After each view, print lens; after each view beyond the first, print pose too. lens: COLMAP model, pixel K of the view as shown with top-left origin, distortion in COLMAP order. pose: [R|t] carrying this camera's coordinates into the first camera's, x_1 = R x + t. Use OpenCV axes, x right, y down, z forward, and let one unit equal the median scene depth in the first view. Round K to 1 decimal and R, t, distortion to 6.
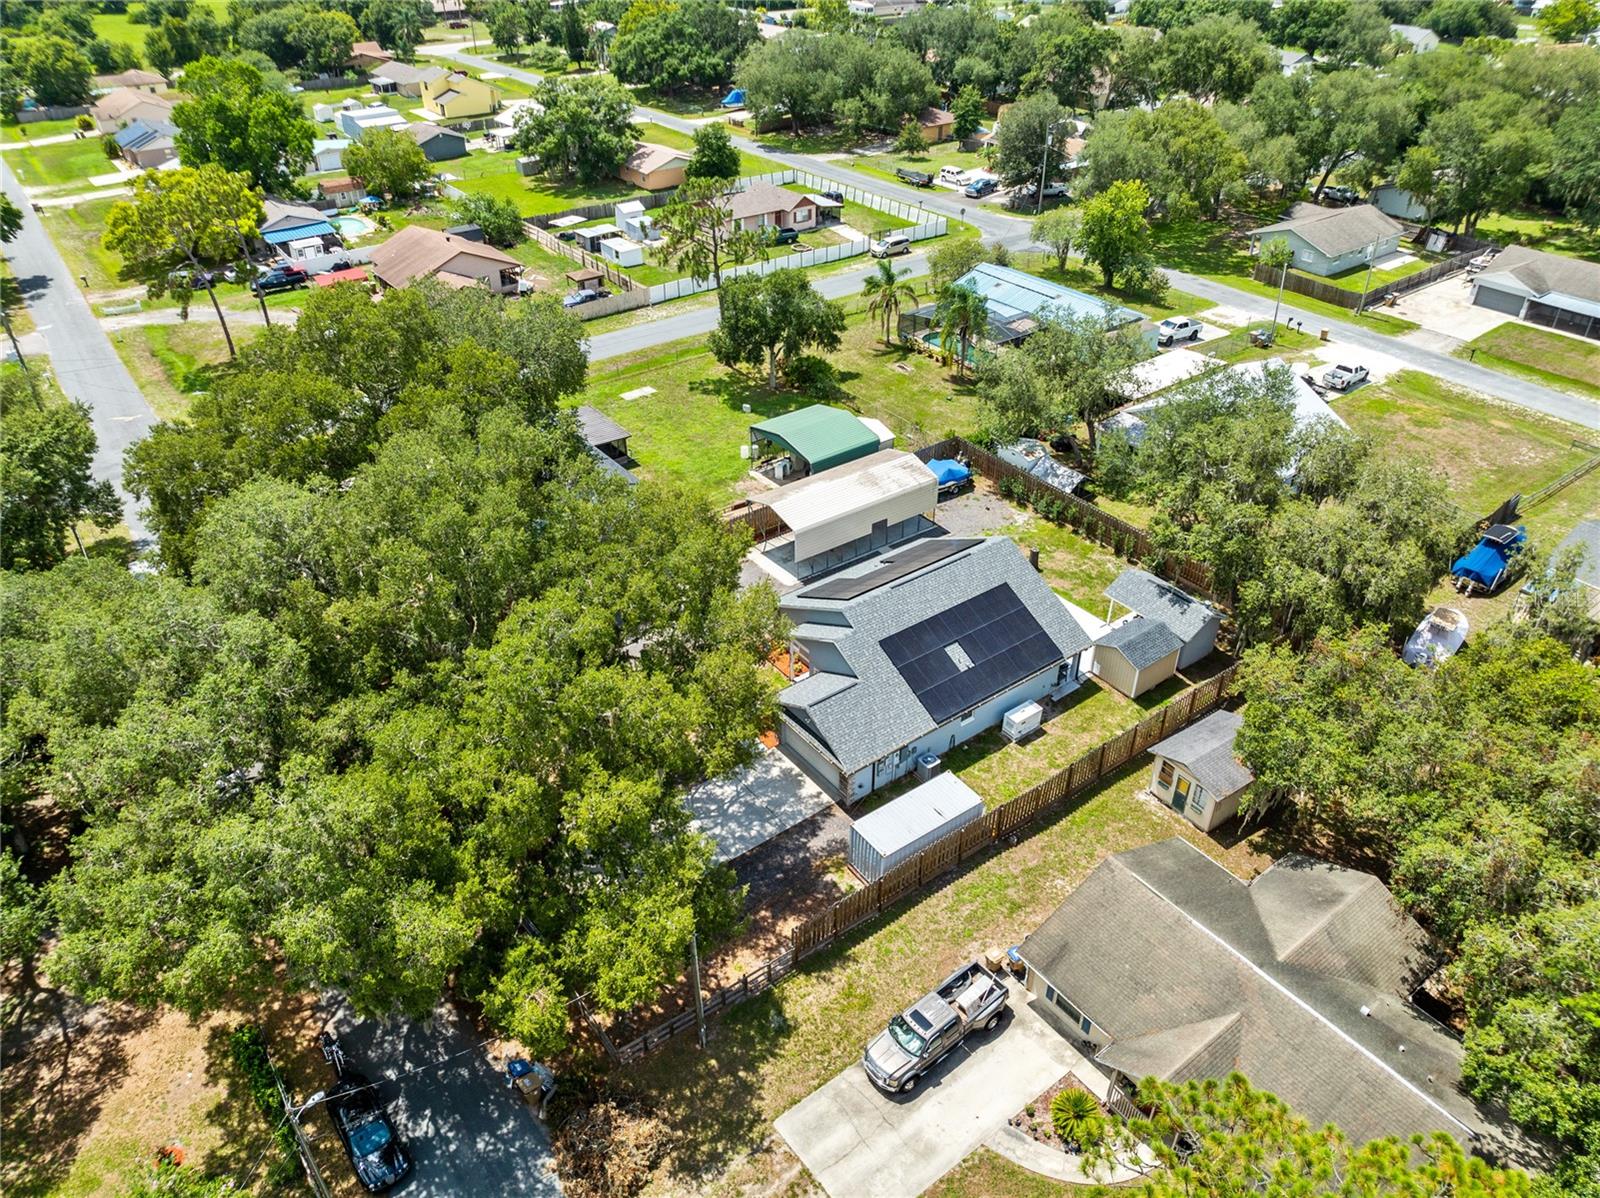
lens RADIAL K [[1118.2, 0, 800.0], [0, 1118.2, 599.0], [0, 0, 1]] dist [-0.033203, -0.004511]
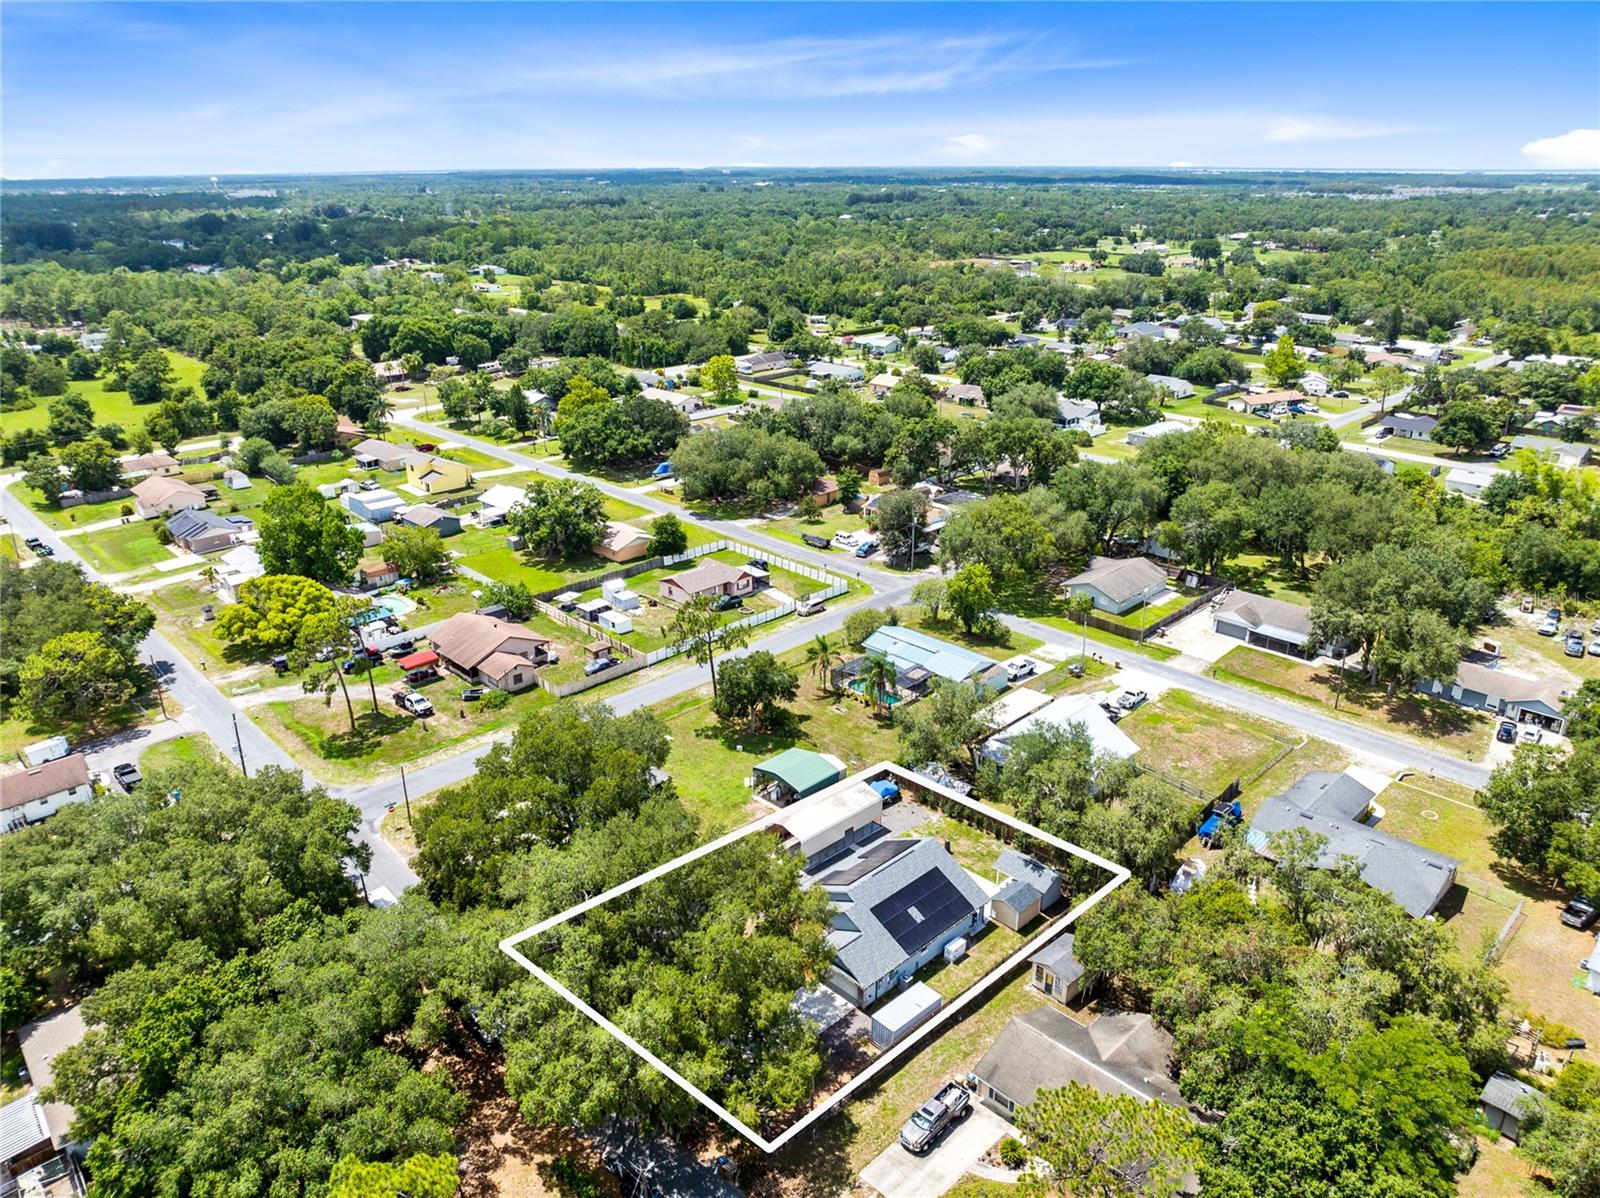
lens RADIAL K [[1120.3, 0, 800.0], [0, 1120.3, 599.0], [0, 0, 1]] dist [-0.004771, -0.082812]
pose [[0.991520, -0.048626, 0.120514, -0.133926], [0.073976, 0.973635, -0.215782, -0.038161], [-0.106844, 0.222867, 0.968976, -0.465482]]
